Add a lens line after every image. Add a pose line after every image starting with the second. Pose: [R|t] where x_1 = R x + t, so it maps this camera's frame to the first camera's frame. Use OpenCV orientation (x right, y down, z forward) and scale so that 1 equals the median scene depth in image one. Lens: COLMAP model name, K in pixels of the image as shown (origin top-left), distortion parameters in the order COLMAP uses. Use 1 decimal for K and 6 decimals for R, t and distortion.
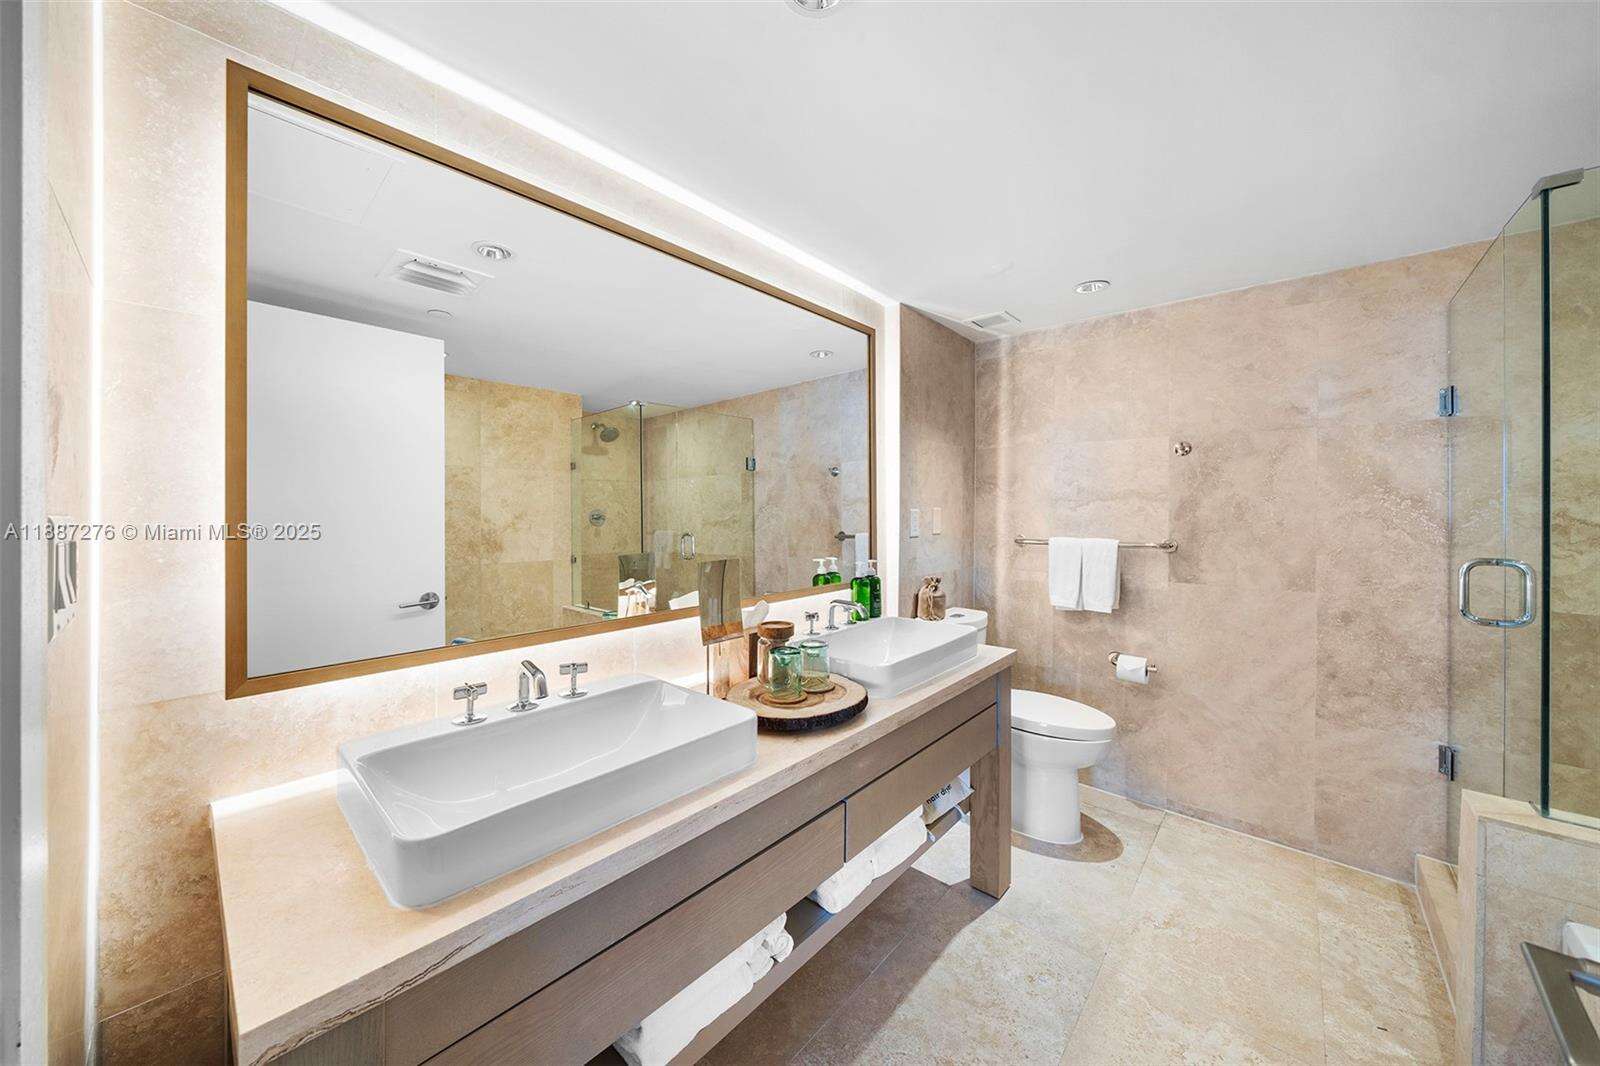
lens RADIAL K [[553.9, 0, 795.0], [0, 553.9, 519.5], [0, 0, 1]] dist [-0.002552, -0.000632]
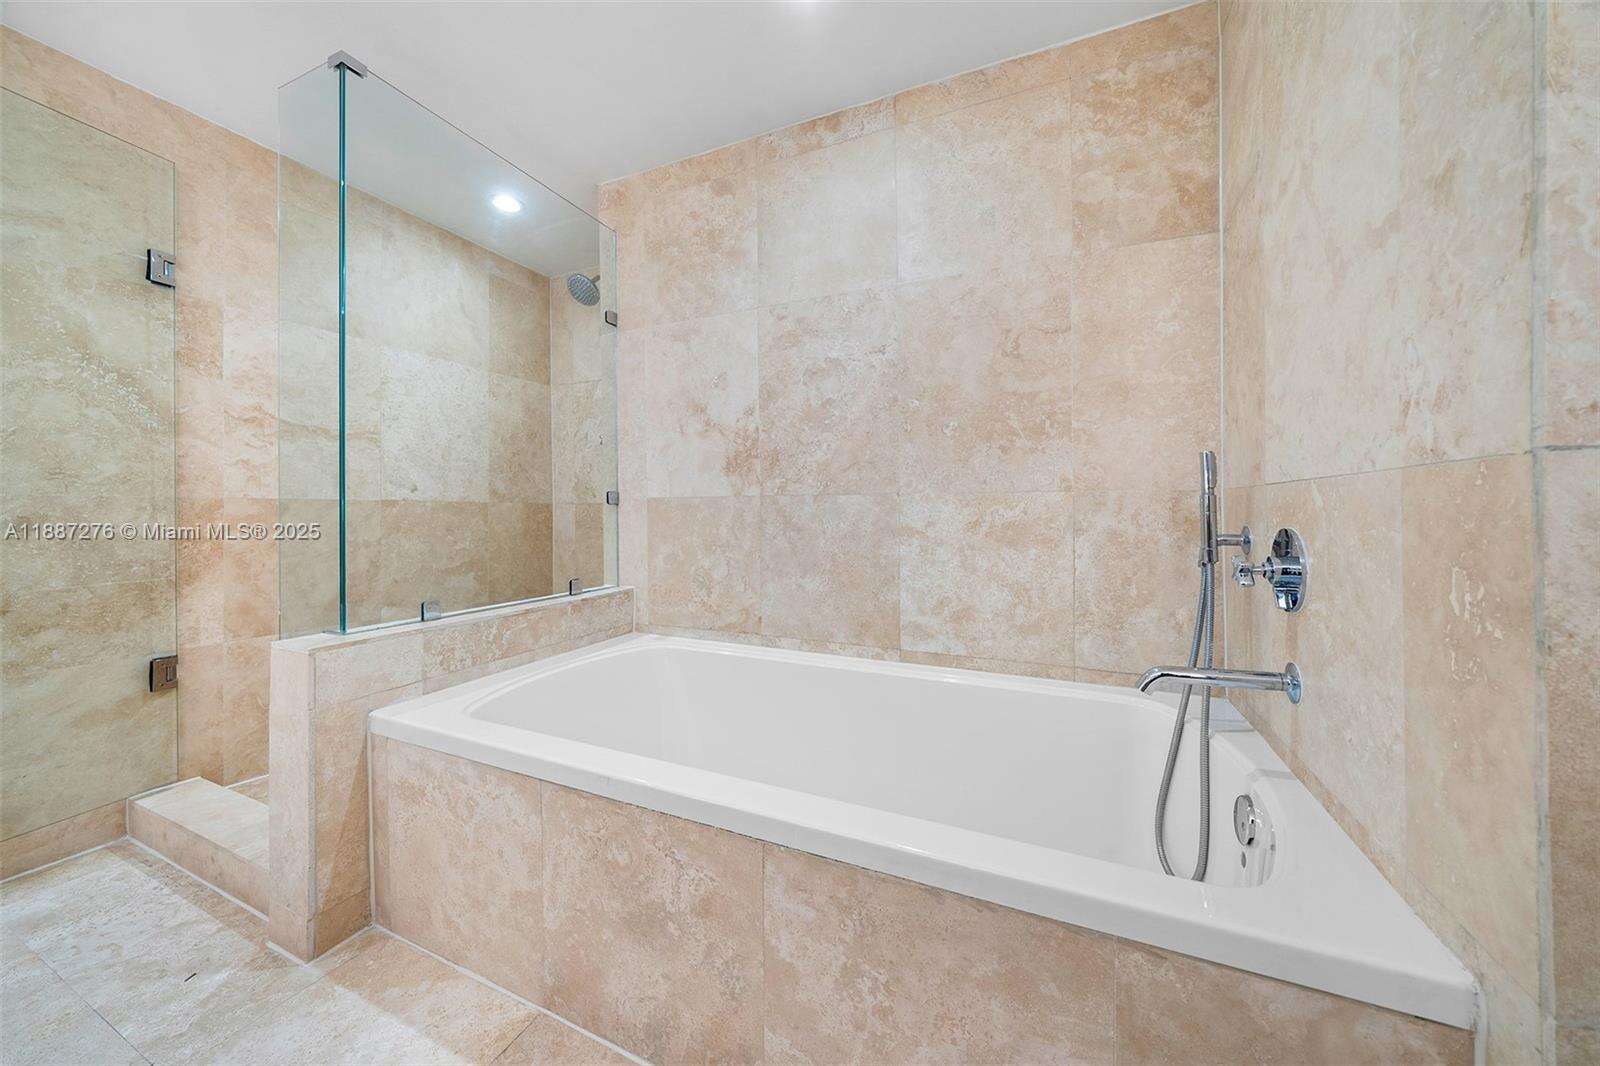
lens RADIAL K [[553.9, 0, 793.1], [0, 553.9, 508.4], [0, 0, 1]] dist [-0.002552, -0.000632]
pose [[-0.300076, -0.004274, 0.953906, 0.019414], [0.010765, 0.999911, 0.007867, 0.170775], [-0.953855, 0.012629, -0.300003, 0.278558]]
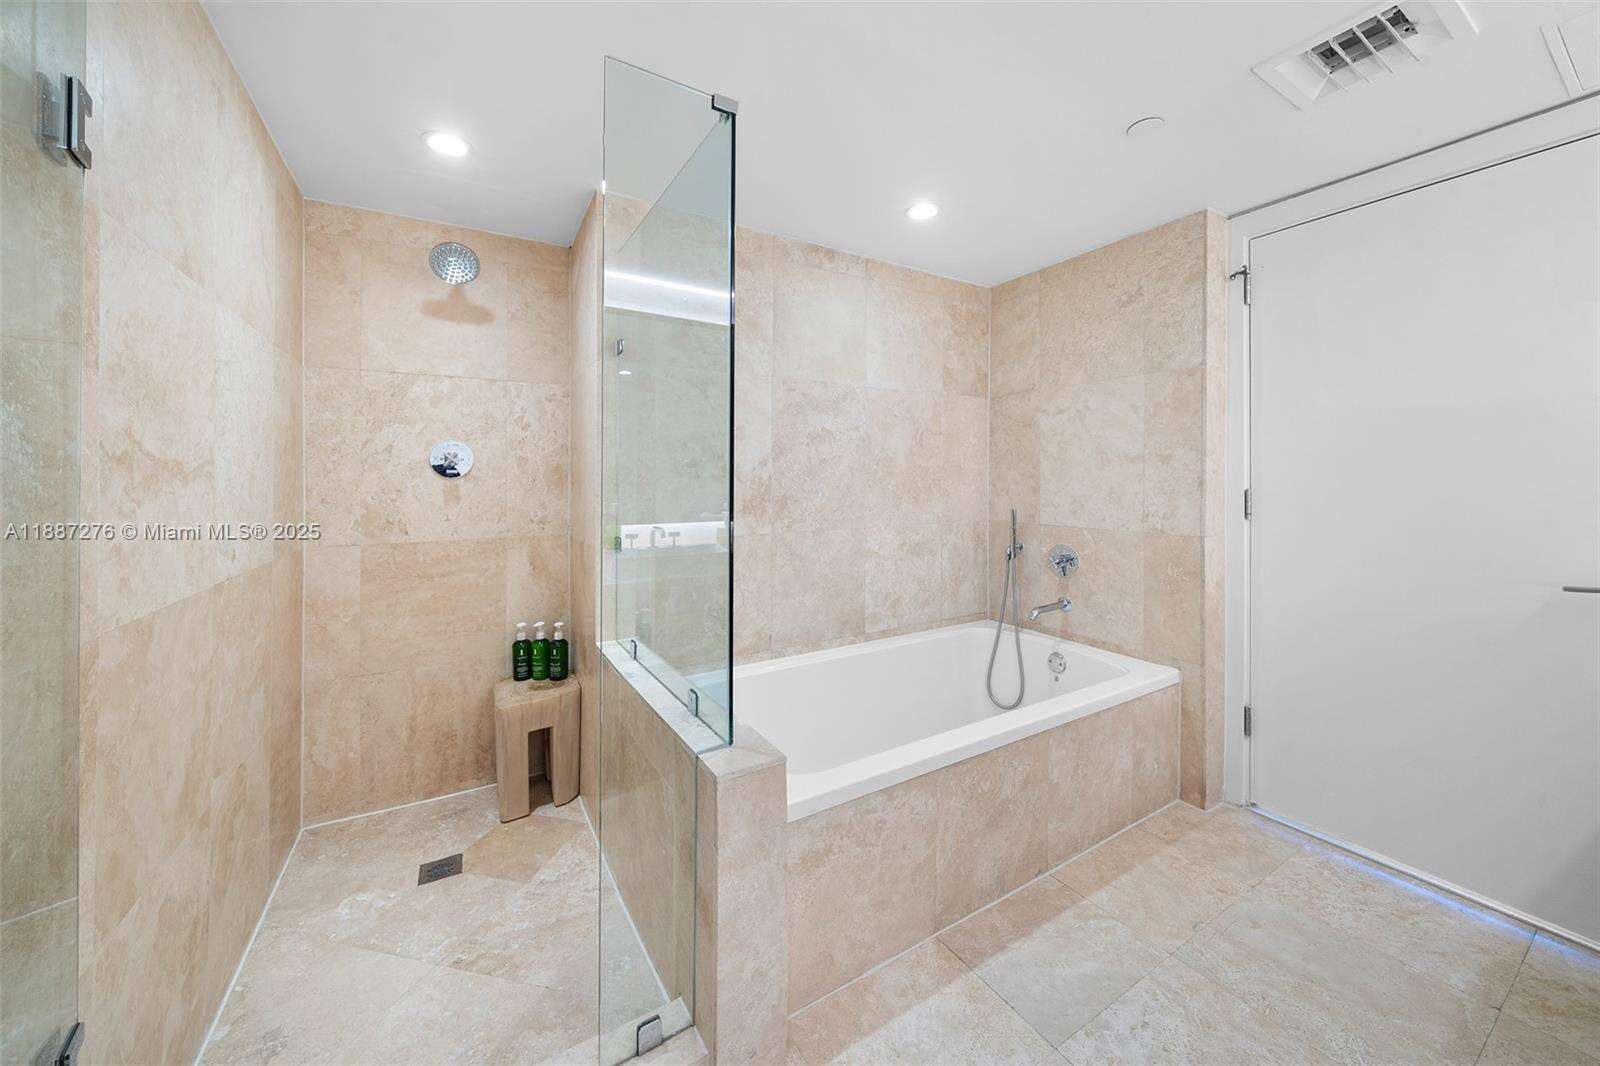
lens RADIAL K [[553.9, 0, 805.7], [0, 553.9, 479.7], [0, 0, 1]] dist [-0.002552, -0.000632]
pose [[-0.951007, -0.000992, 0.309168, 0.543024], [0.002085, 0.999952, 0.009622, 0.030708], [-0.309162, 0.009795, -0.950959, 1.128687]]
